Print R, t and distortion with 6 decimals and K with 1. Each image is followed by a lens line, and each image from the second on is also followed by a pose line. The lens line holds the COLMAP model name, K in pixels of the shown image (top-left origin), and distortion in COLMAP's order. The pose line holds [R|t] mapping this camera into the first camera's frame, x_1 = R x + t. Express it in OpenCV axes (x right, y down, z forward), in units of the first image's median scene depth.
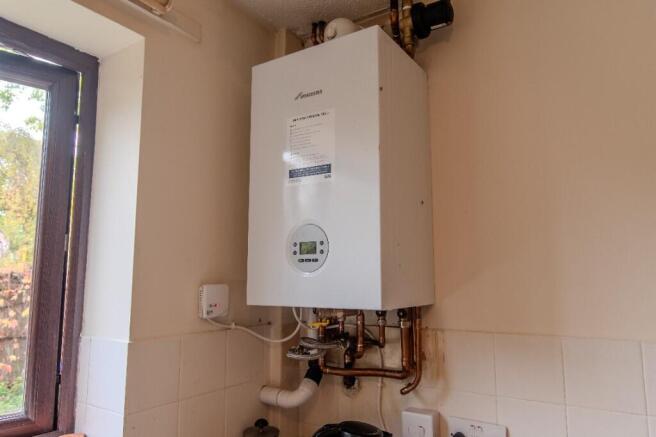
lens RADIAL K [[485.2, 0, 328.0], [0, 485.2, 218.5], [0, 0, 1]] dist [-0.041586, -0.000007]
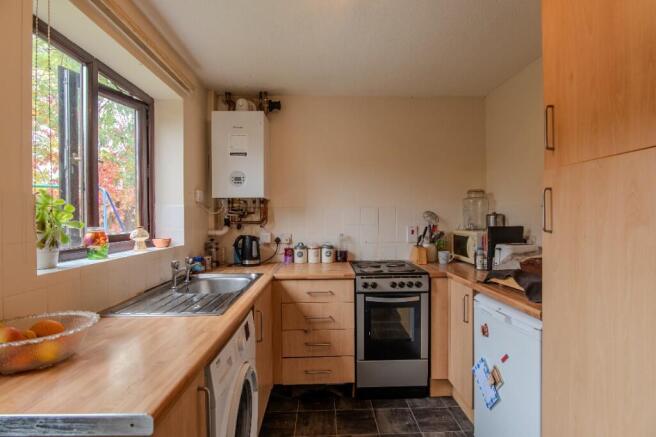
lens RADIAL K [[321.5, 0, 328.0], [0, 321.5, 218.5], [0, 0, 1]] dist [-0.015975, -0.000604]
pose [[0.830212, -0.004249, 0.557431, -0.630020], [-0.071873, 0.990809, 0.114597, 0.030705], [-0.552795, -0.135204, 0.822276, -0.933612]]
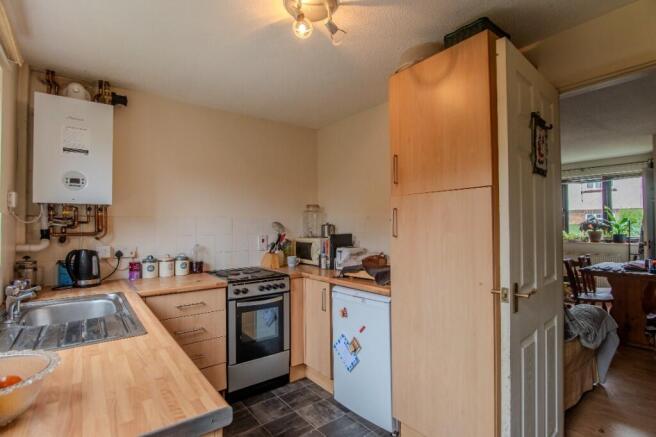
lens RADIAL K [[321.5, 0, 328.0], [0, 321.5, 218.5], [0, 0, 1]] dist [-0.015975, -0.000604]
pose [[0.348480, 0.020513, 0.937092, -1.010556], [-0.120784, 0.992408, 0.023193, 0.050640], [-0.929502, -0.121268, 0.348312, -0.749317]]
